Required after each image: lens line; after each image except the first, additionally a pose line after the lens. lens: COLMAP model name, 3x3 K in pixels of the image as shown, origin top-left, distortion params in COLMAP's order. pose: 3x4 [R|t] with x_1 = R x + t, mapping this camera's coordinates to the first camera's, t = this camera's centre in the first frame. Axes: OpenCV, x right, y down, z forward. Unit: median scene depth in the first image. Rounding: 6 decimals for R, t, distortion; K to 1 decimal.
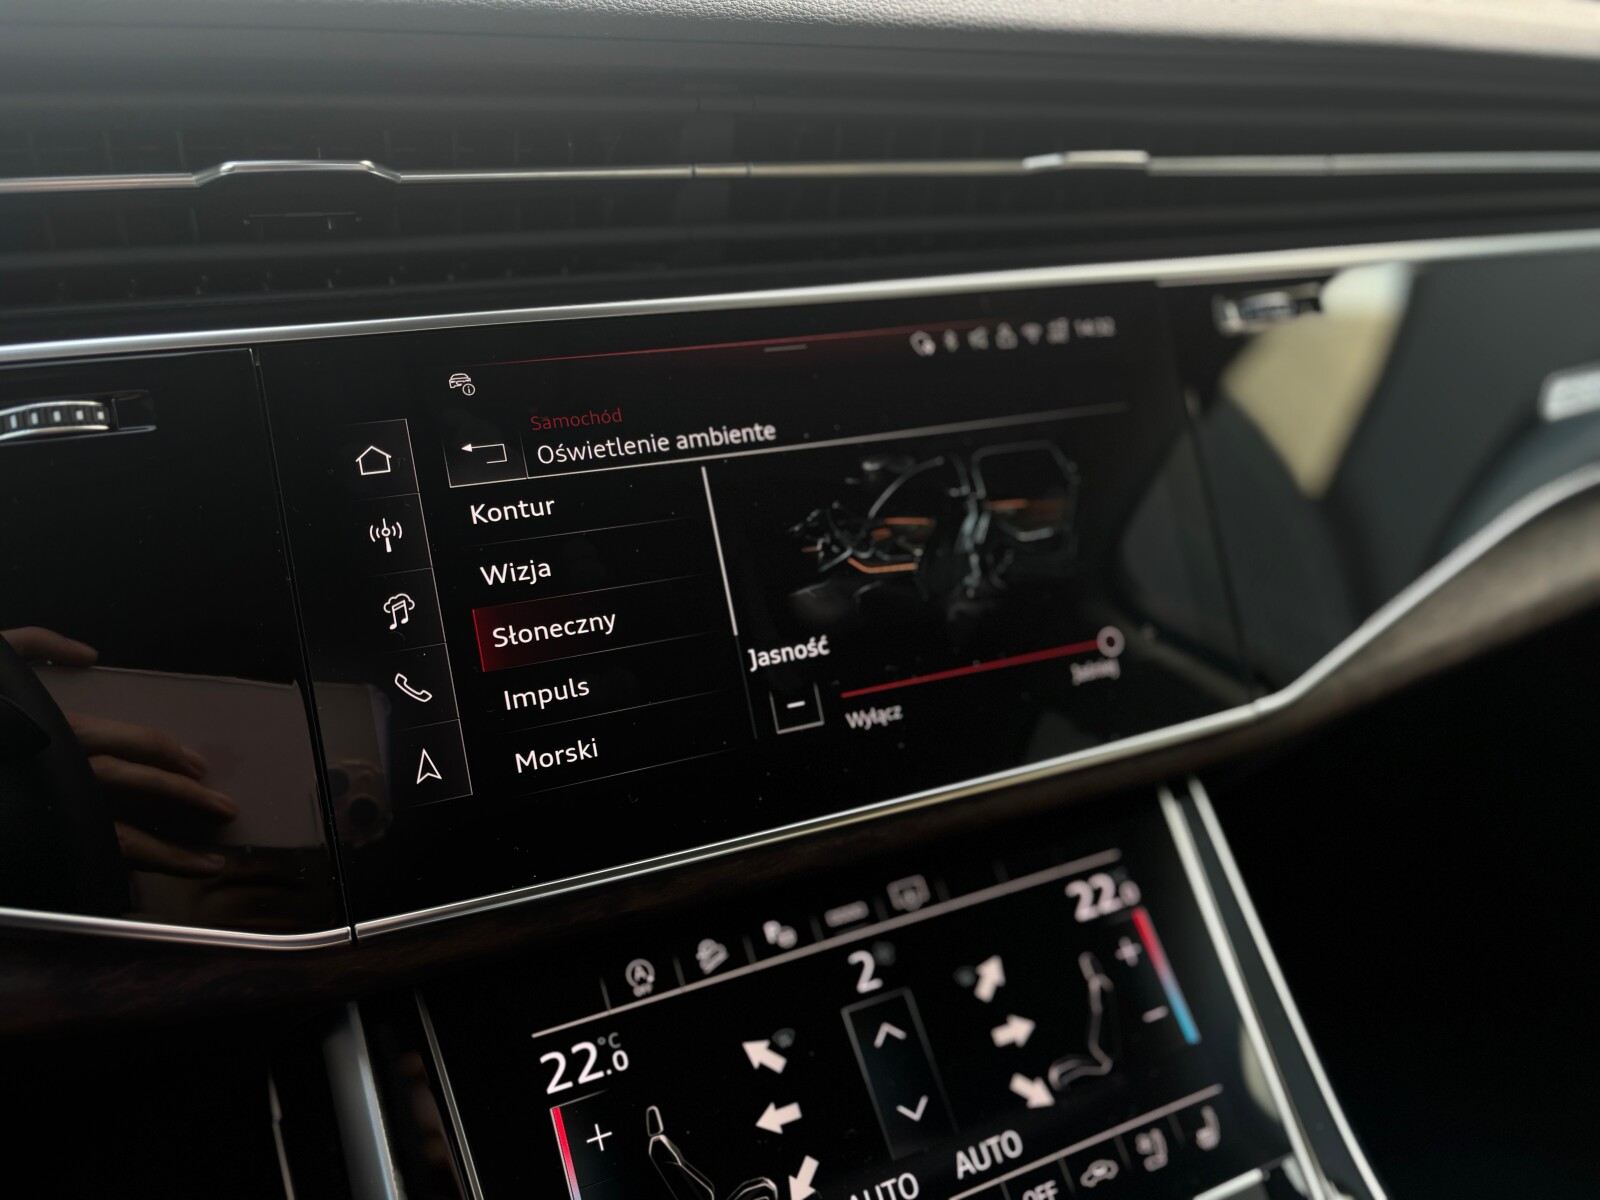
lens RADIAL K [[1223.0, 0, 801.5], [0, 1223.0, 603.8], [0, 0, 1]] dist [0.013020, -0.017254]
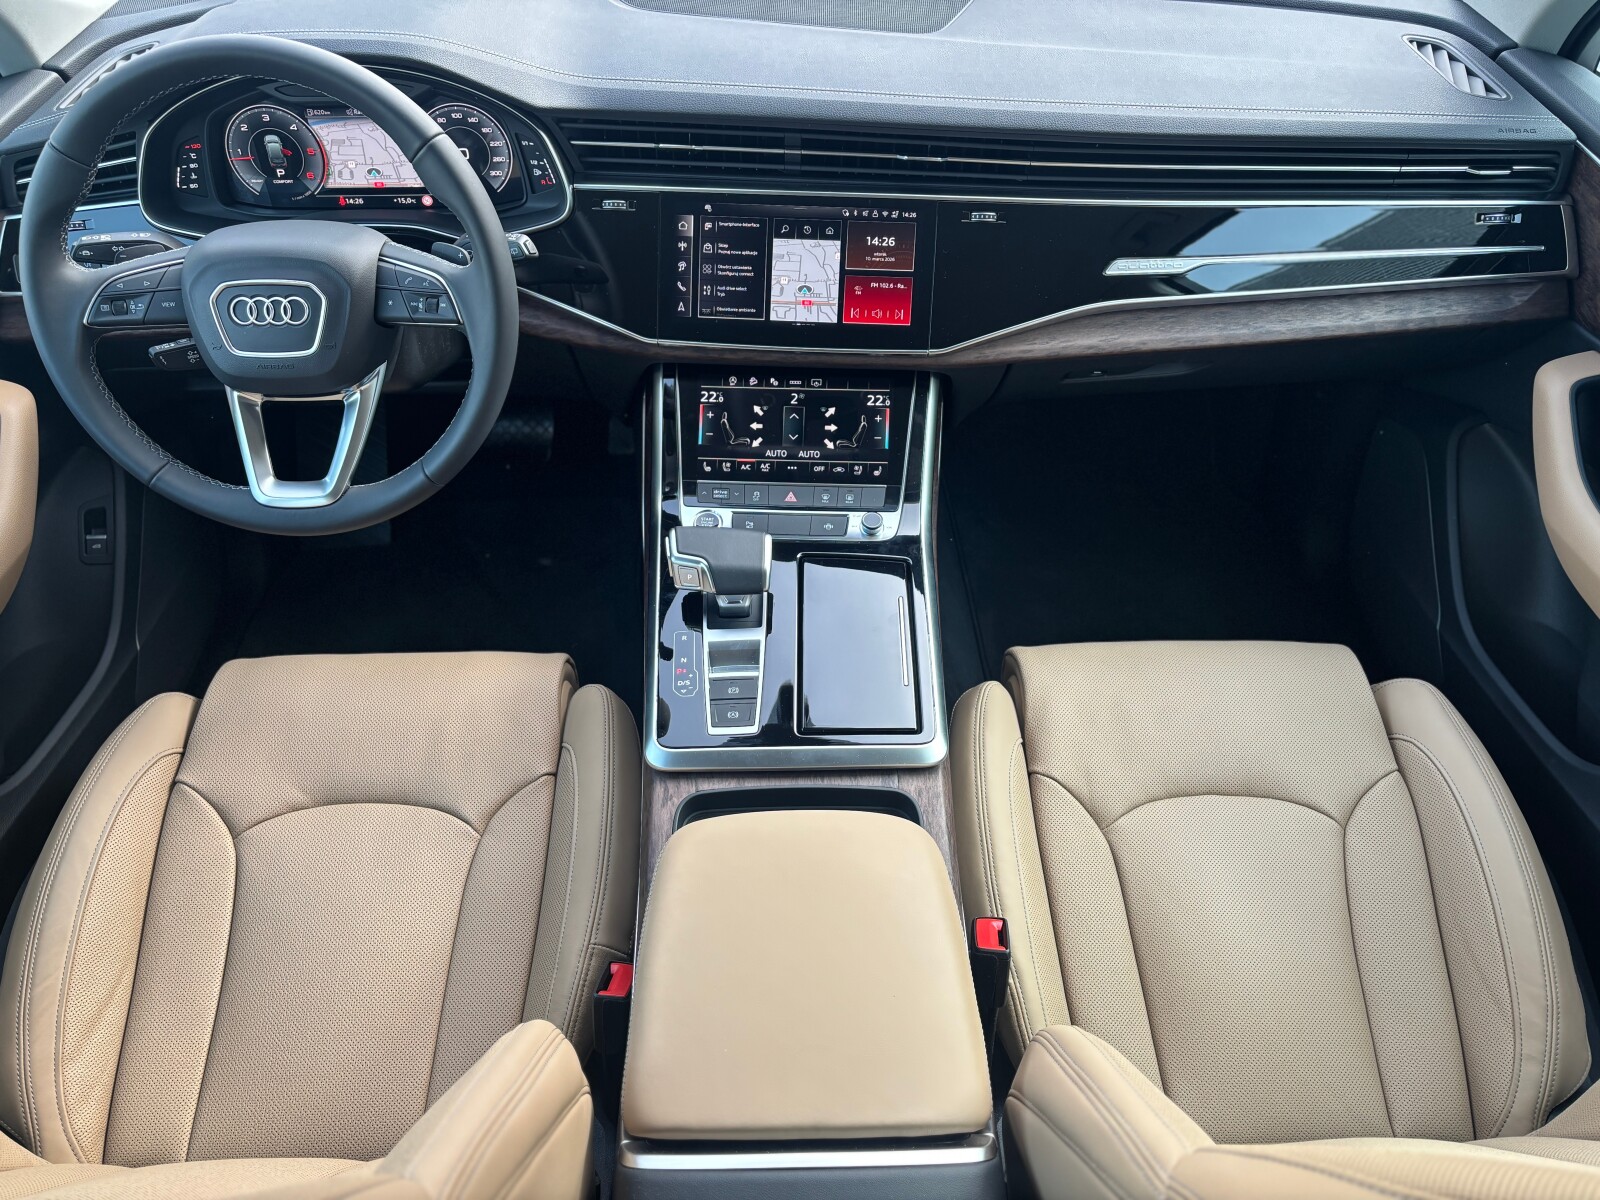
lens RADIAL K [[1223.0, 0, 786.8], [0, 1223.0, 641.9], [0, 0, 1]] dist [0.013020, -0.017254]
pose [[0.883114, 0.313751, -0.348812, 1.558848], [-0.186733, 0.917119, 0.352169, -0.303303], [0.430395, -0.245871, 0.868509, -2.337774]]
